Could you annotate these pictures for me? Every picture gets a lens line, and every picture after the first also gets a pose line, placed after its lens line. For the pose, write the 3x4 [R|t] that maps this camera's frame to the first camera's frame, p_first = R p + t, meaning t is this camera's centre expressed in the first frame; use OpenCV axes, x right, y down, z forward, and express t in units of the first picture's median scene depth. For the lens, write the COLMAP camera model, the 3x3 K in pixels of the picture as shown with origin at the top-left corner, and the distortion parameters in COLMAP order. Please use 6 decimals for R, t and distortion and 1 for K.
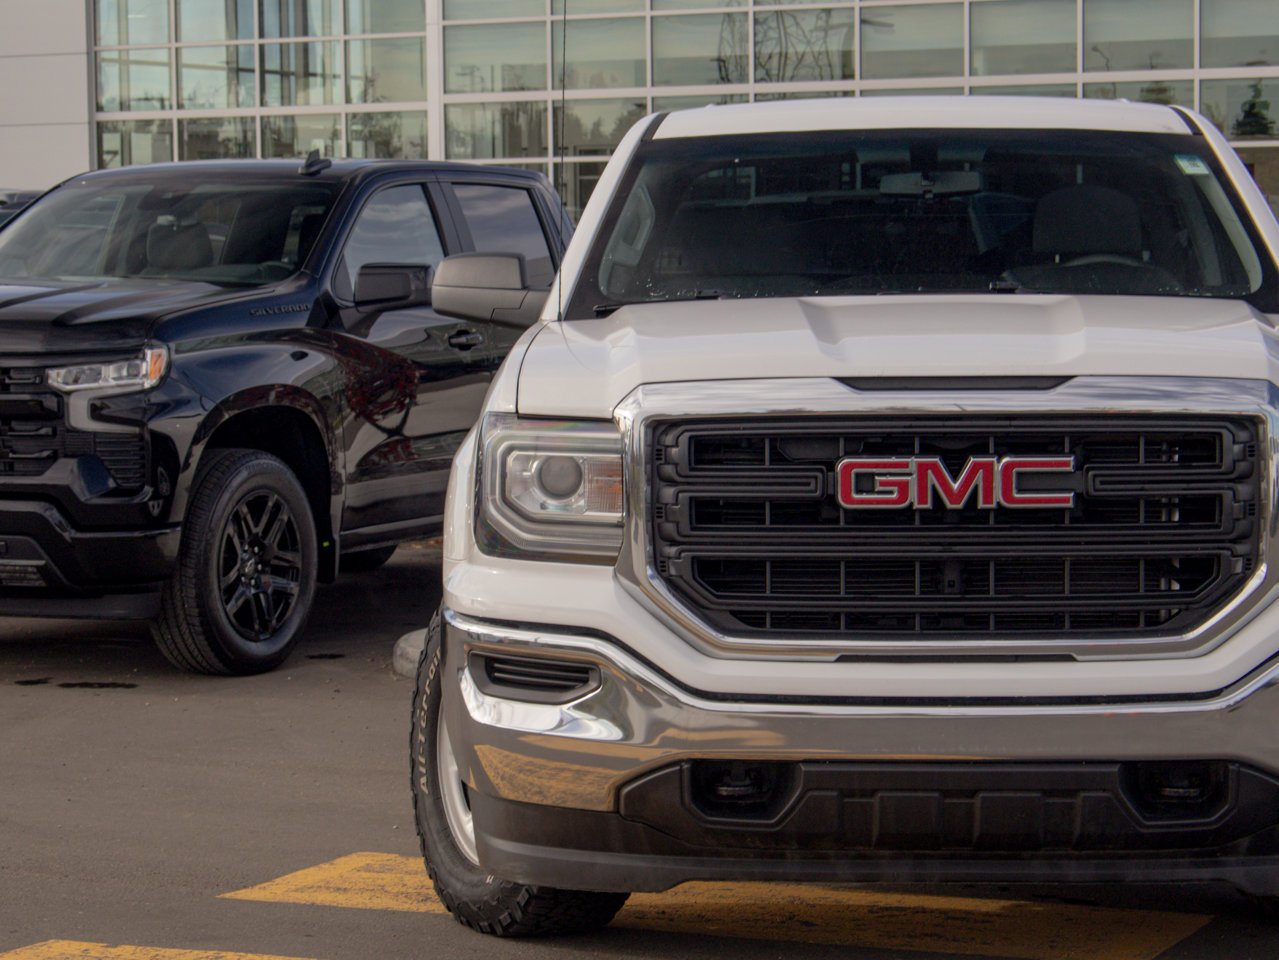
lens RADIAL K [[3182.5, 0, 639.5], [0, 3182.5, 480.0], [0, 0, 1]] dist [0.040041, 0.248064]
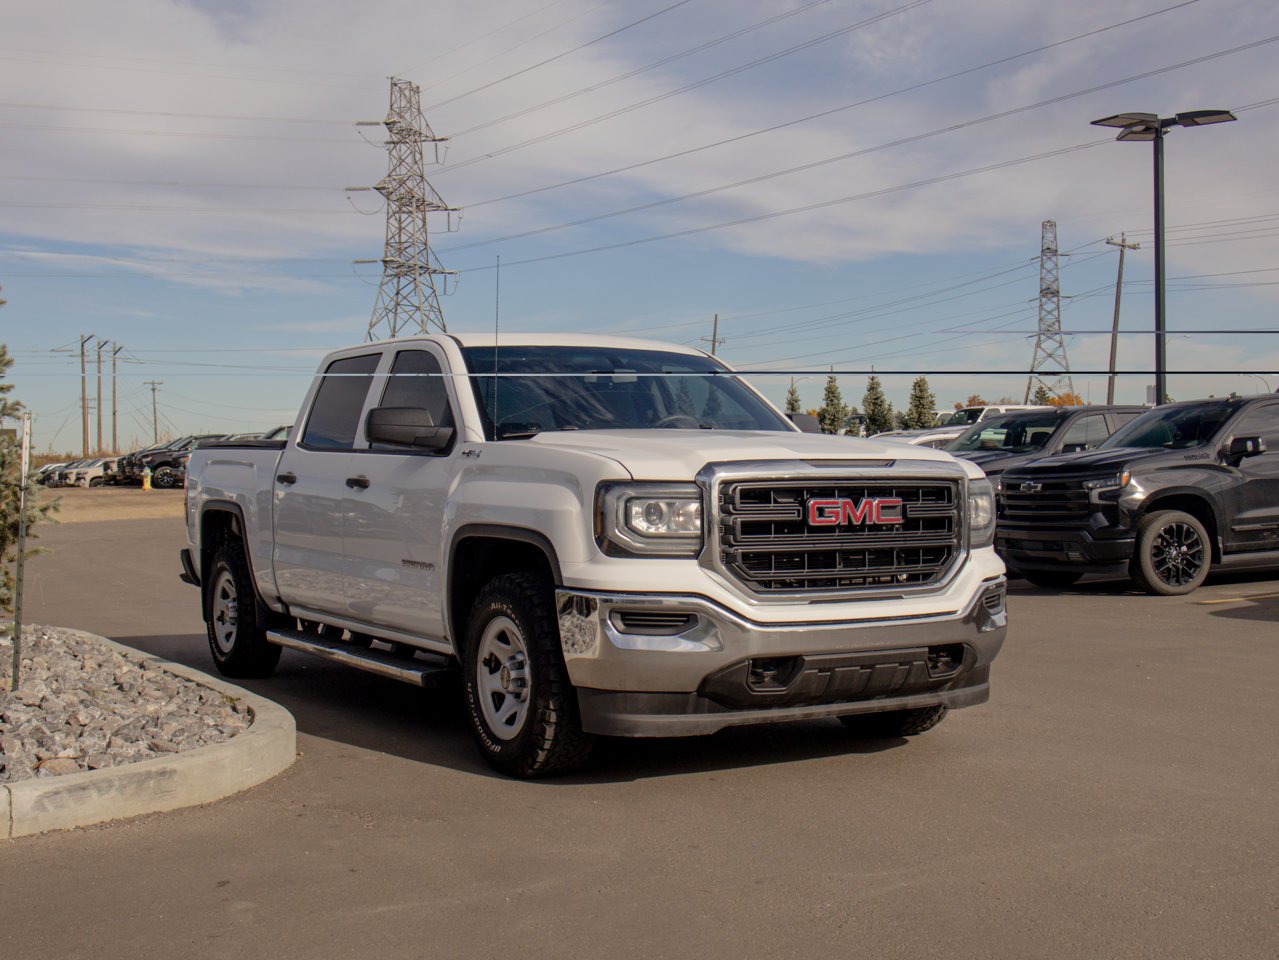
lens RADIAL K [[1664.2, 0, 639.5], [0, 1664.2, 480.0], [0, 0, 1]] dist [-0.008896, 0.020279]
pose [[0.828105, 0.003416, 0.560562, -0.593391], [0.034787, 0.997741, -0.057469, 0.036131], [-0.559492, 0.067091, 0.826116, 0.208675]]
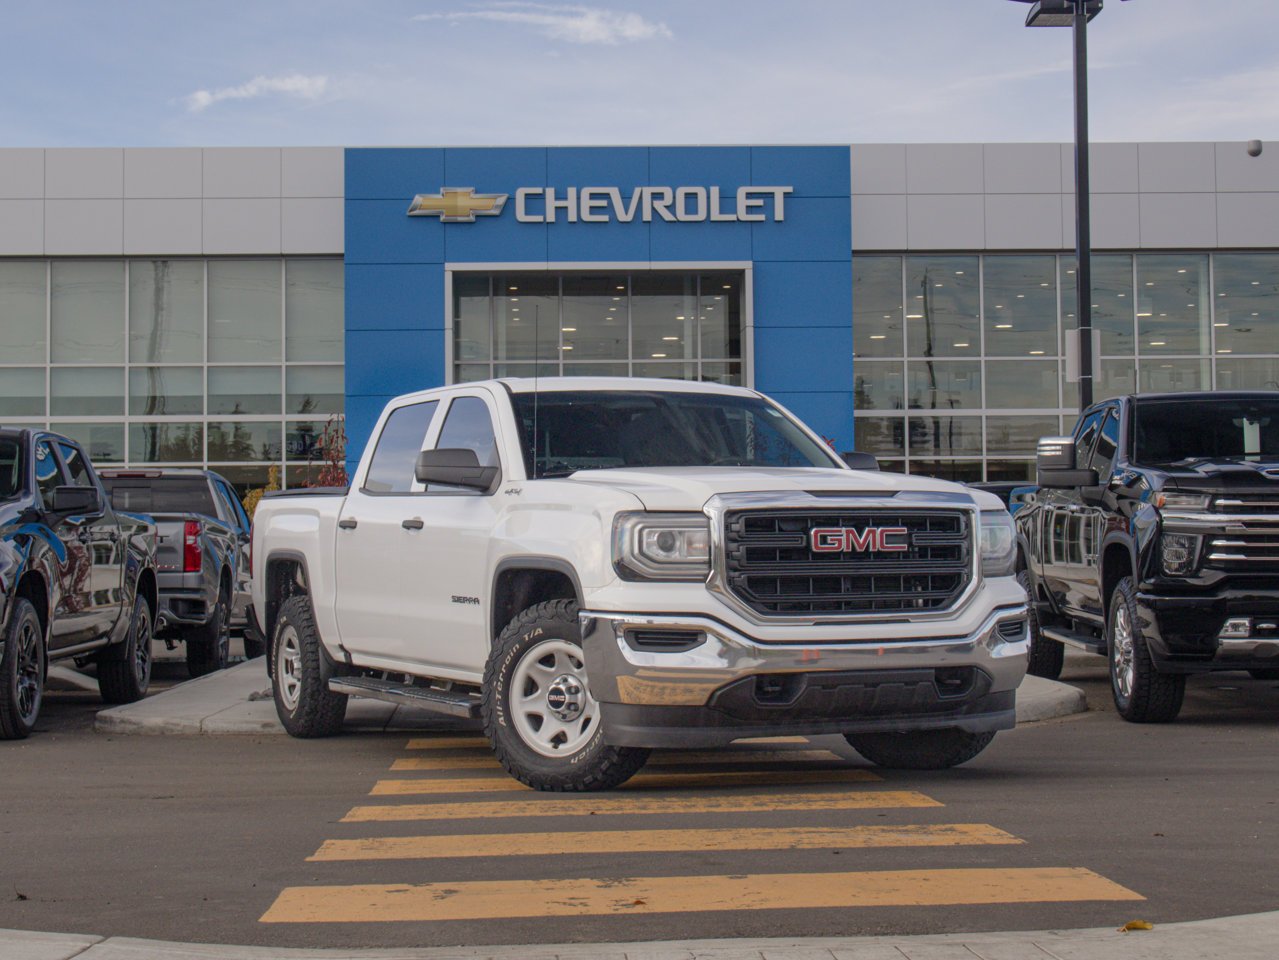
lens RADIAL K [[2235.3, 0, 594.0], [0, 2235.3, 407.5], [0, 0, 1]] dist [0.009045, 0.020700]
pose [[0.887882, 0.028070, 0.459214, -0.742630], [0.035373, 0.991017, -0.128969, 0.099195], [-0.458709, 0.130753, 0.878914, -0.245654]]
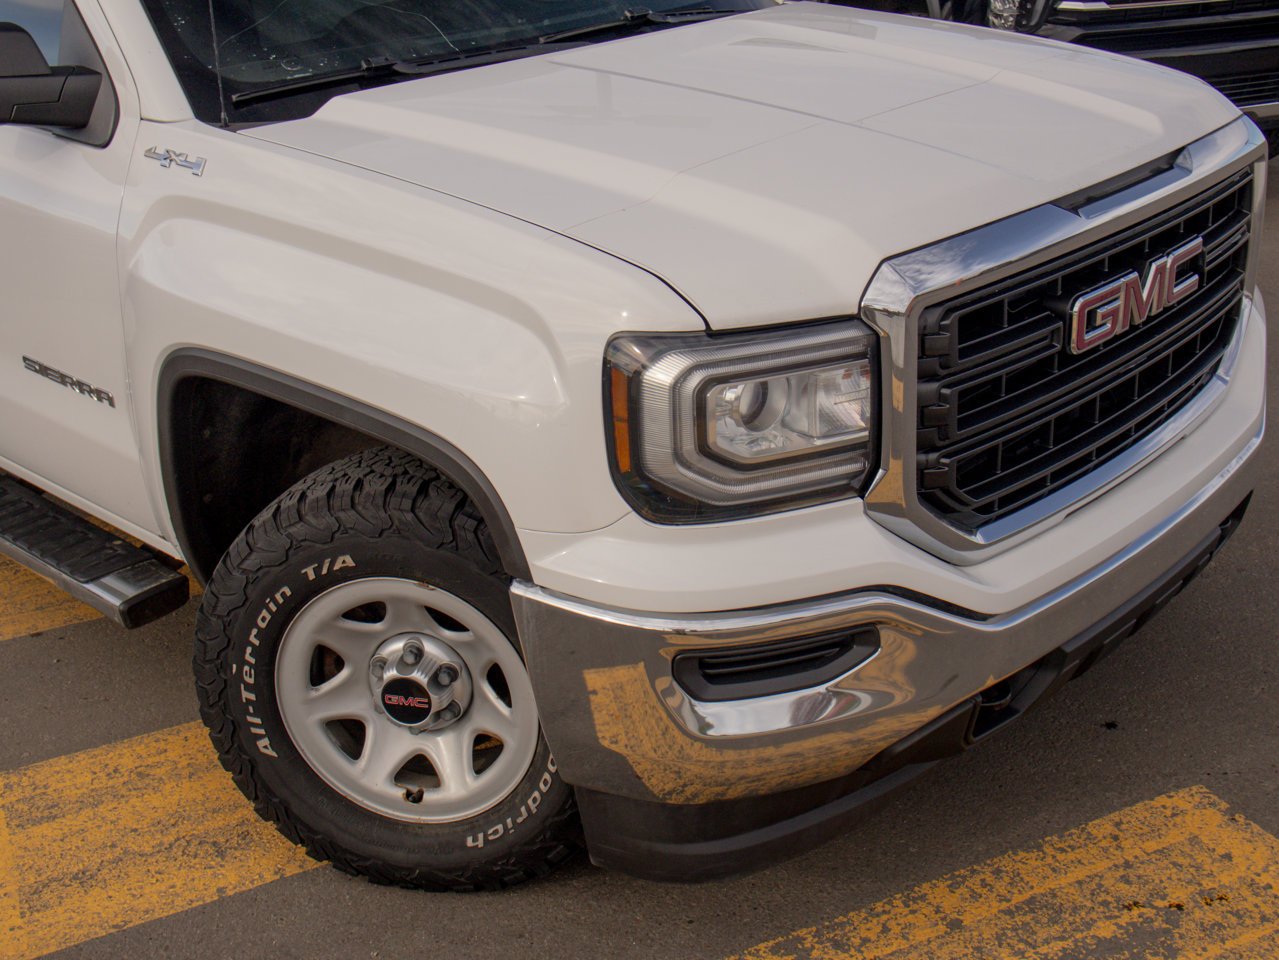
lens RADIAL K [[1664.2, 0, 639.5], [0, 1664.2, 480.0], [0, 0, 1]] dist [-0.008896, 0.020279]
pose [[0.638741, -0.328511, 0.695766, -0.324568], [0.084337, 0.928715, 0.361075, -0.128209], [-0.764785, -0.171955, 0.620914, 0.803016]]
